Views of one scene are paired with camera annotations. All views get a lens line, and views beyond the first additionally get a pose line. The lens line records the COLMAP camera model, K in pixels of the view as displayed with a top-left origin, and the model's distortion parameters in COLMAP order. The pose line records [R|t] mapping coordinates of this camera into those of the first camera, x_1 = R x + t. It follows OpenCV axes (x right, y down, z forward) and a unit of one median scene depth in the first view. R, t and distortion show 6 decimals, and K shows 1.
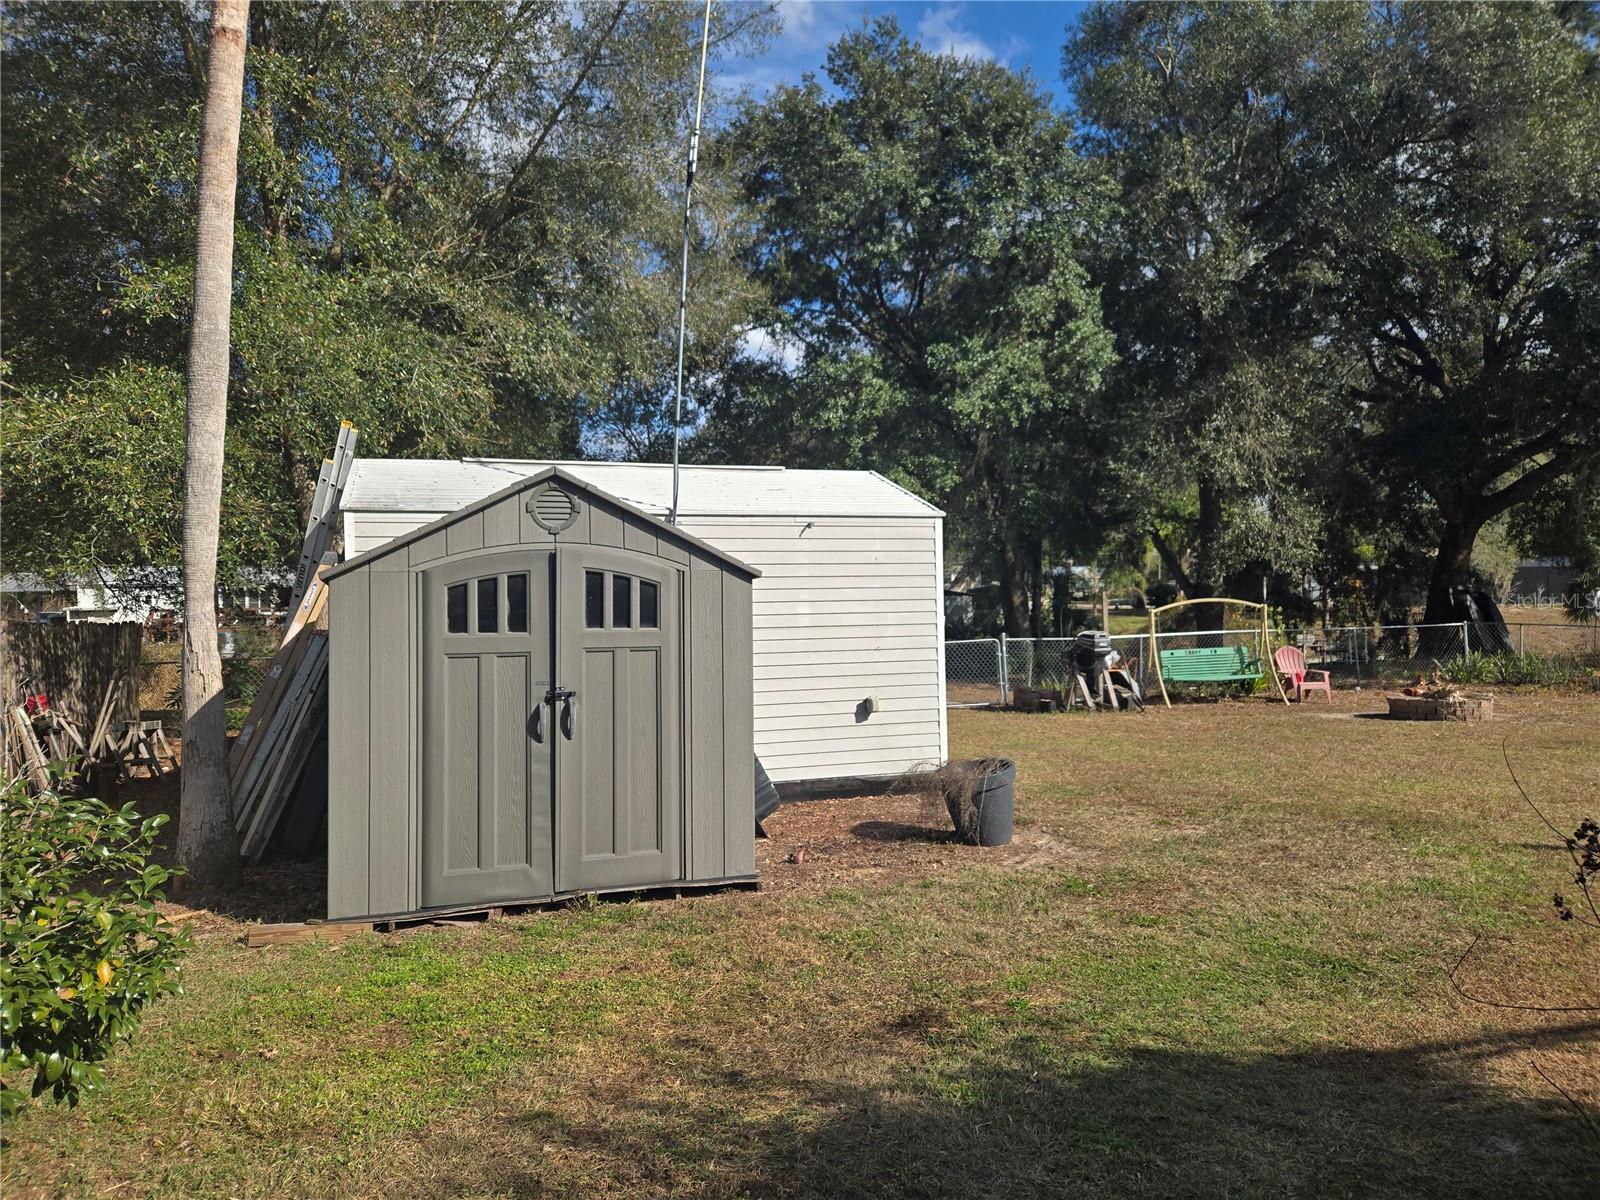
lens RADIAL K [[1094.4, 0, 799.1], [0, 1094.4, 600.5], [0, 0, 1]] dist [0.022389, -0.002102]
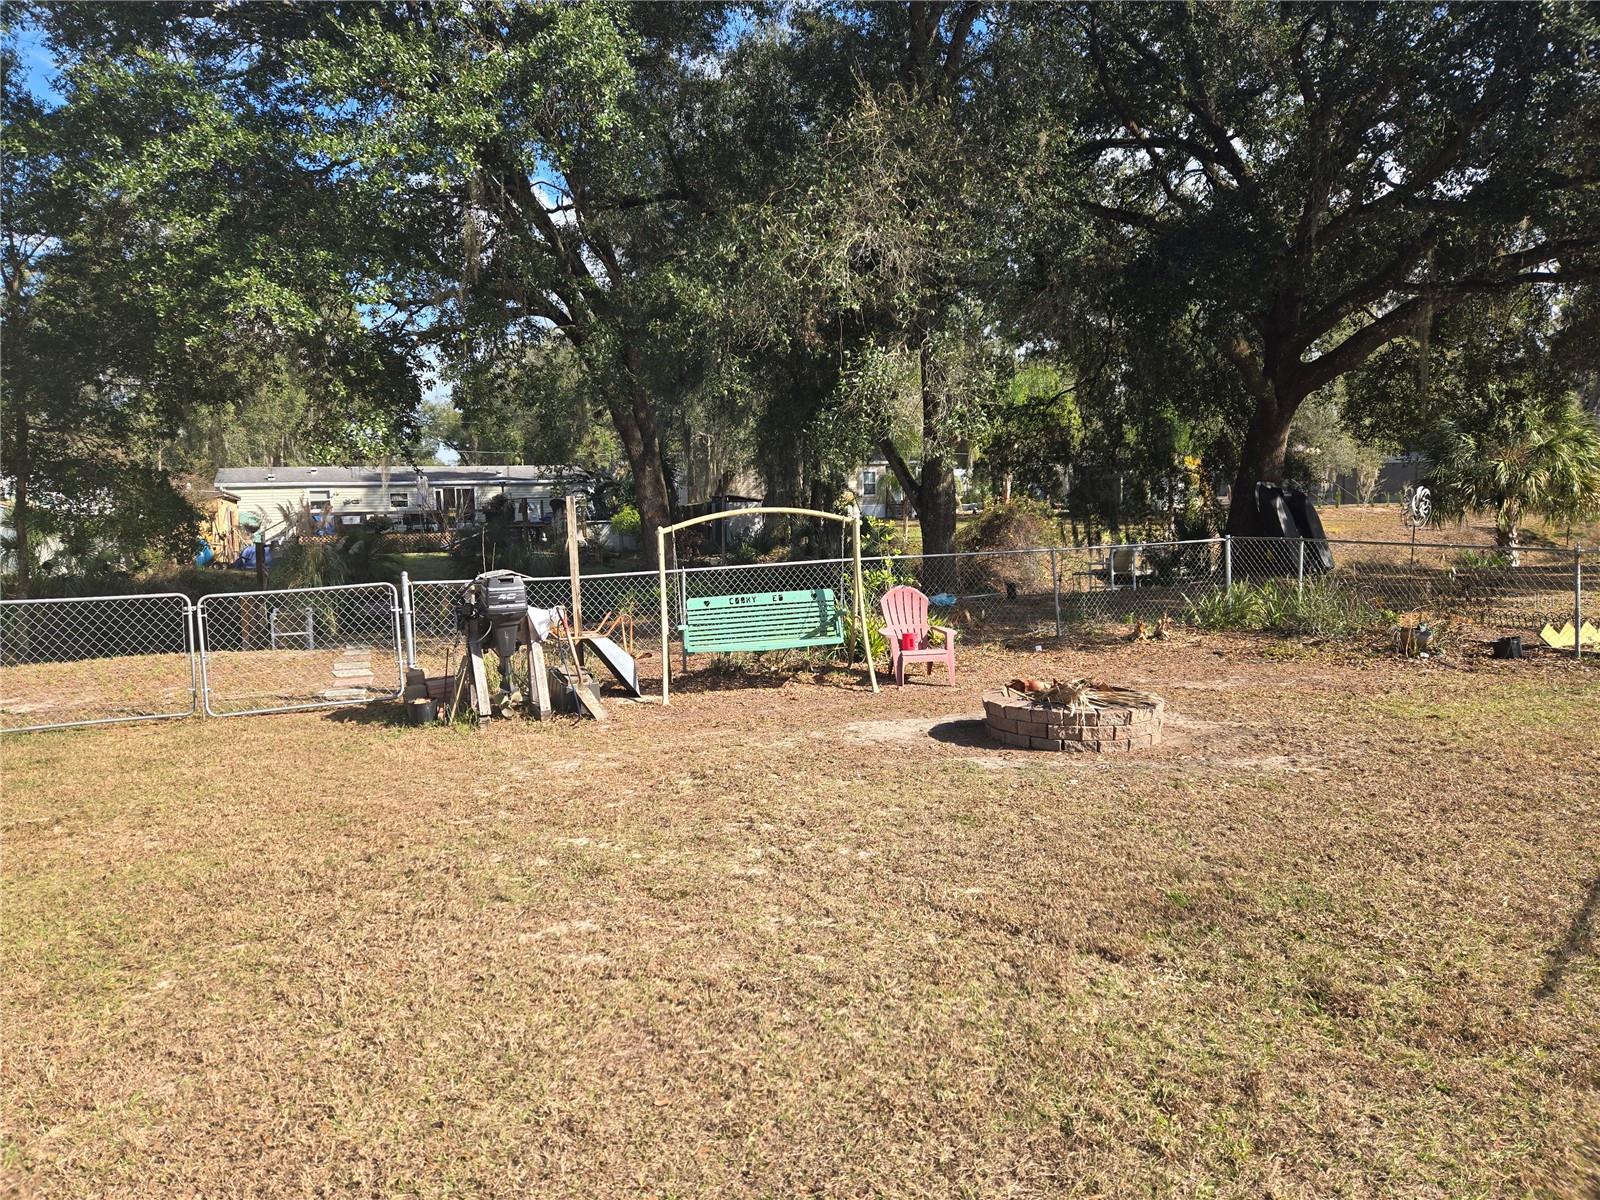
lens RADIAL K [[1094.4, 0, 801.5], [0, 1094.4, 596.9], [0, 0, 1]] dist [0.022389, -0.002102]
pose [[0.997218, -0.018816, 0.072120, 0.304314], [0.012992, 0.996679, 0.080389, -0.000707], [-0.073393, -0.079228, 0.994151, 0.367600]]
